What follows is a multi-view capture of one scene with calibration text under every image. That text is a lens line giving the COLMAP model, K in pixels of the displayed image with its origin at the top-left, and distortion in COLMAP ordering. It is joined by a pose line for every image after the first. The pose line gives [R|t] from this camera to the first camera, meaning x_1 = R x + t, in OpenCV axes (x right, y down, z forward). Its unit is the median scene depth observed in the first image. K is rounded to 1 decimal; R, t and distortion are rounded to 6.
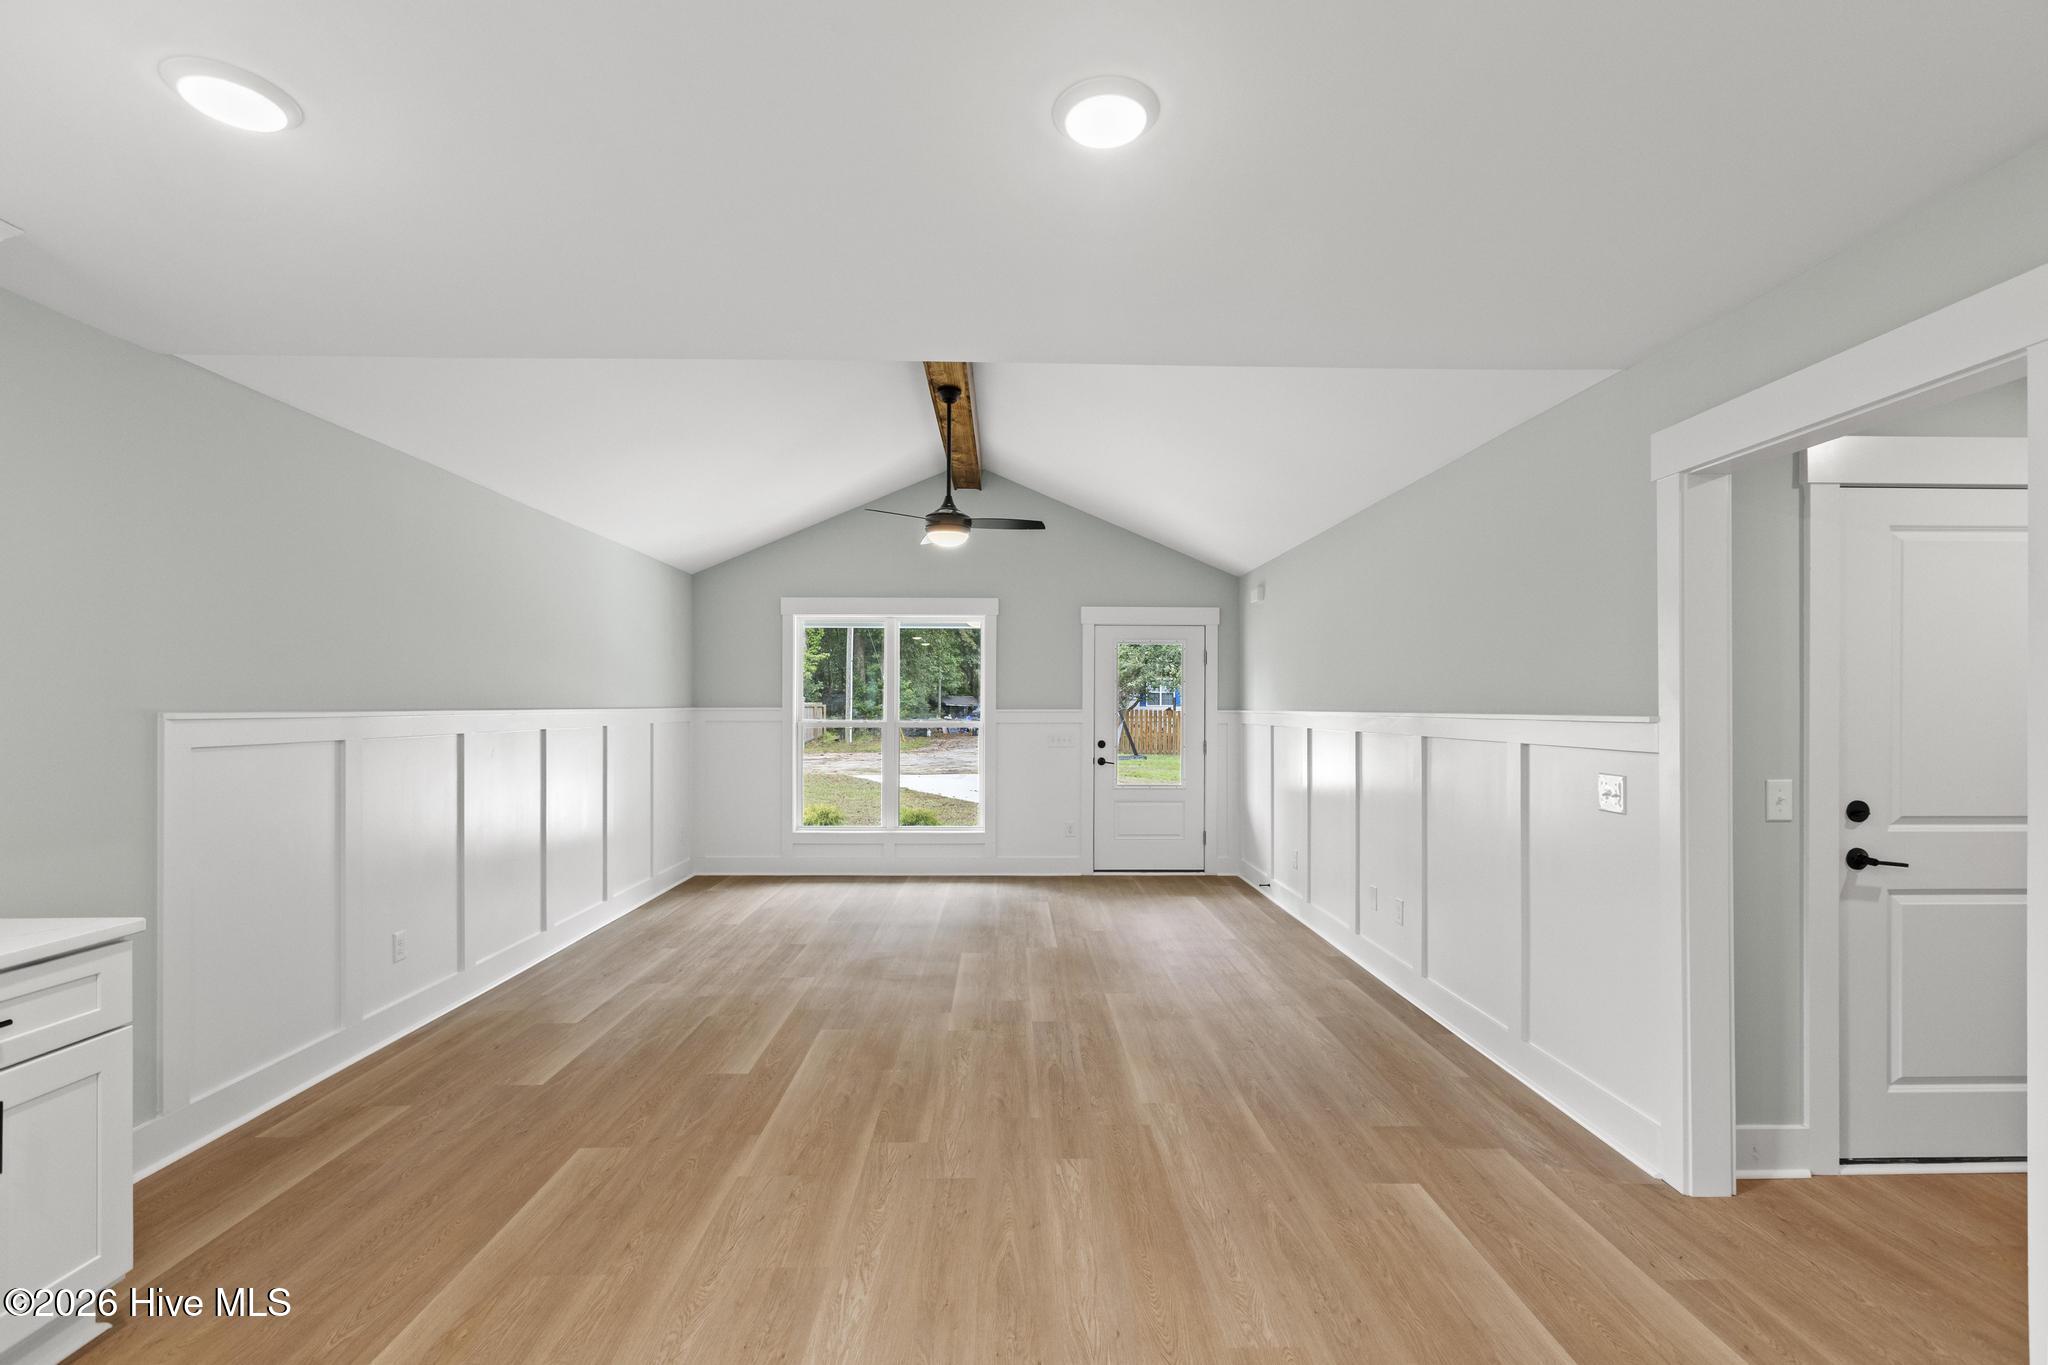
lens RADIAL K [[949.0, 0, 1037.4], [0, 949.0, 696.8], [0, 0, 1]] dist [-0.002353, -0.000320]
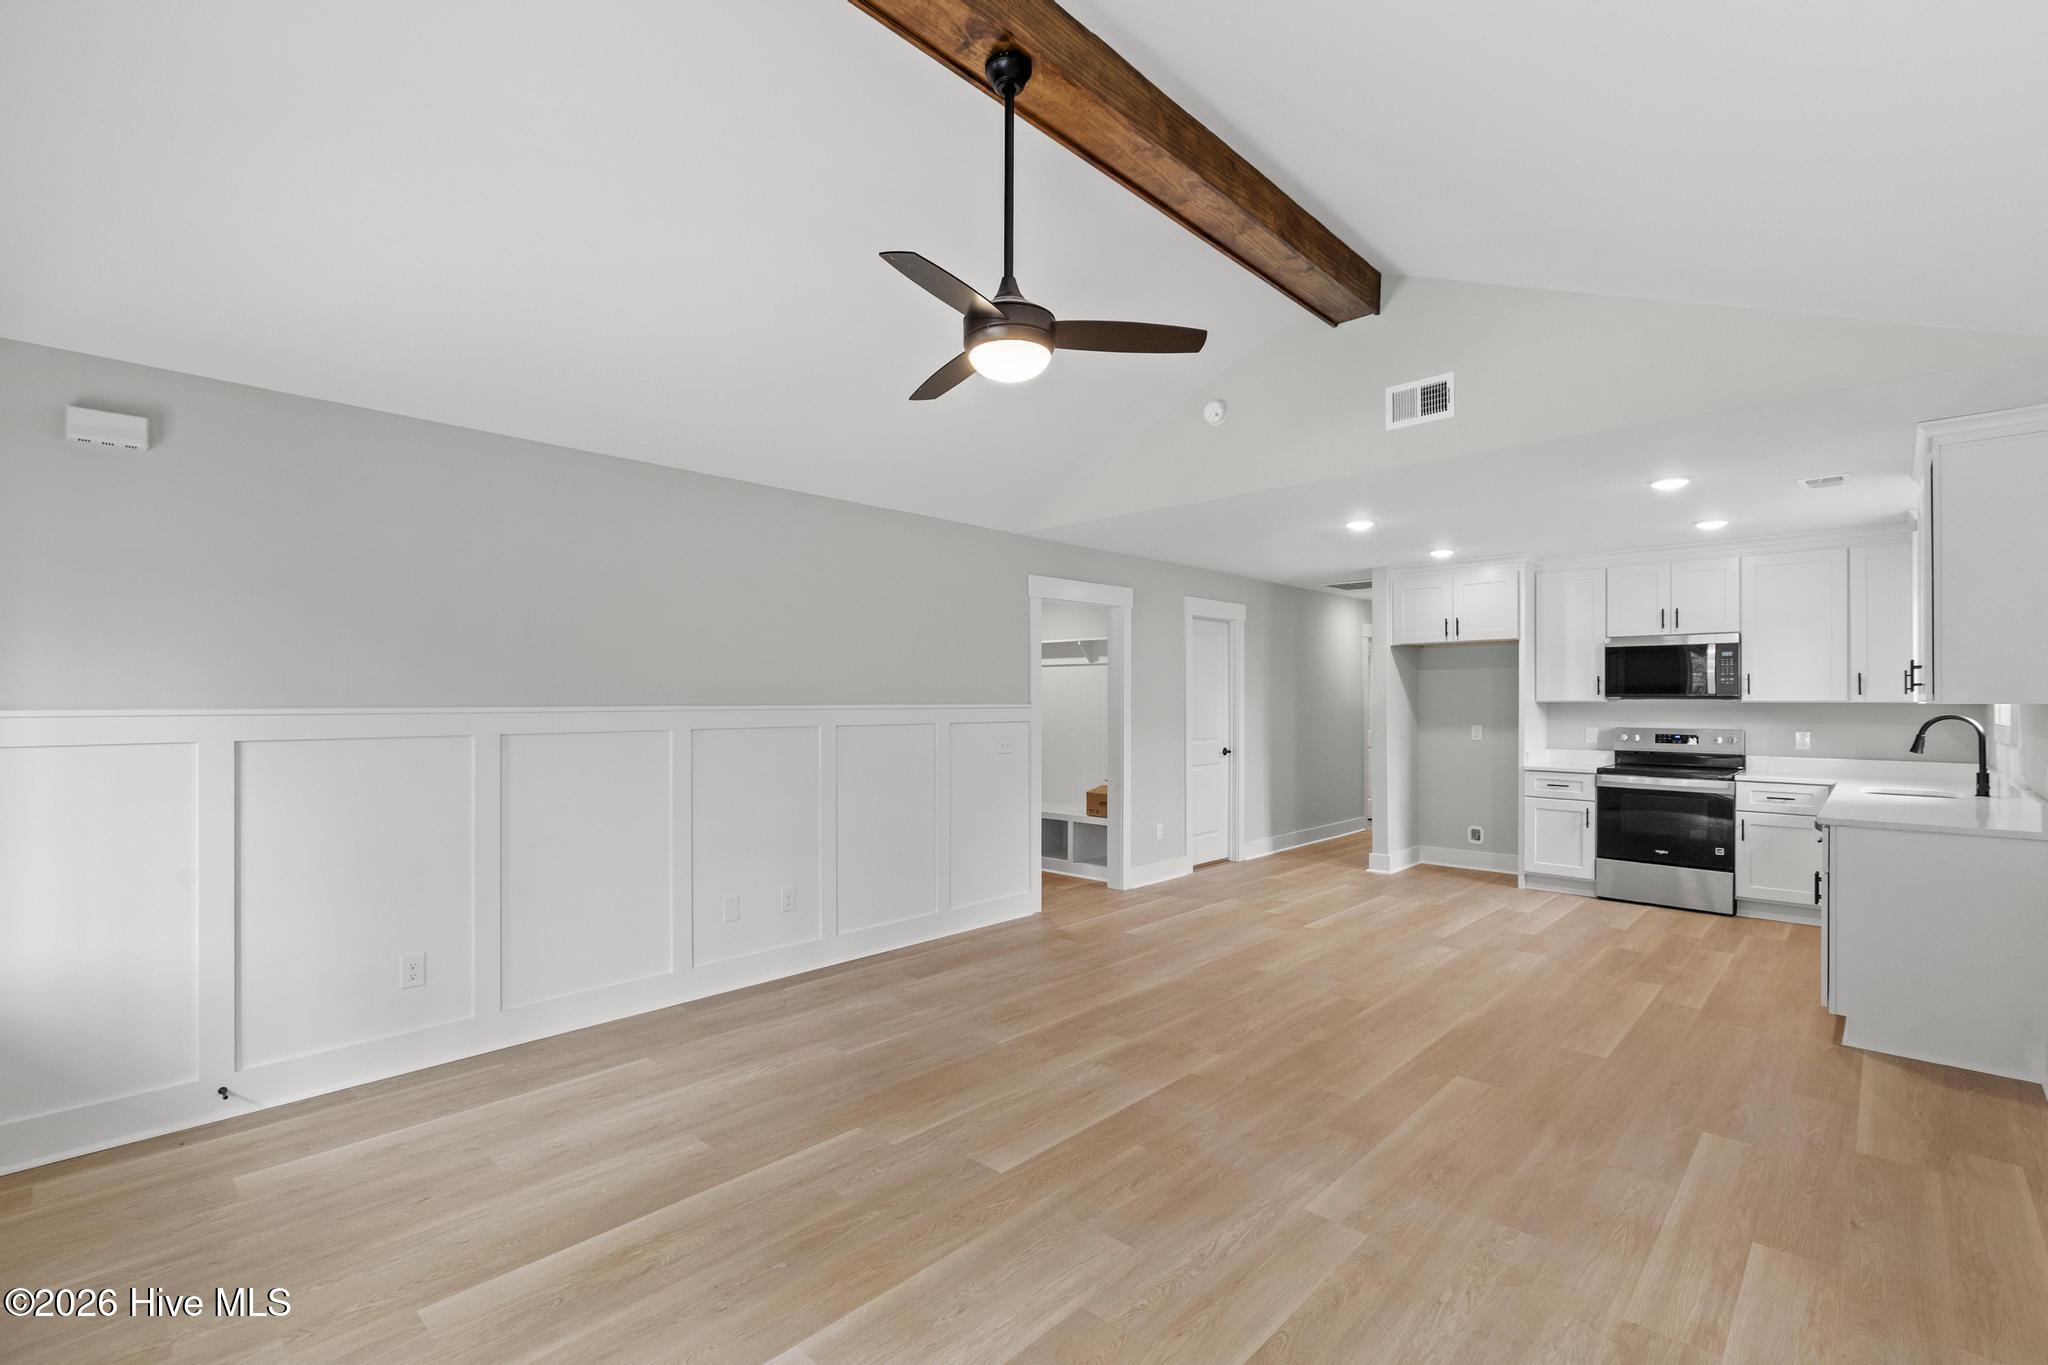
lens RADIAL K [[949.0, 0, 1039.2], [0, 949.0, 693.2], [0, 0, 1]] dist [-0.002353, -0.000320]
pose [[-0.731466, 0.004443, 0.681863, -0.667930], [-0.008419, 0.999844, -0.015547, 0.026585], [-0.681826, -0.017112, -0.731315, 2.047142]]
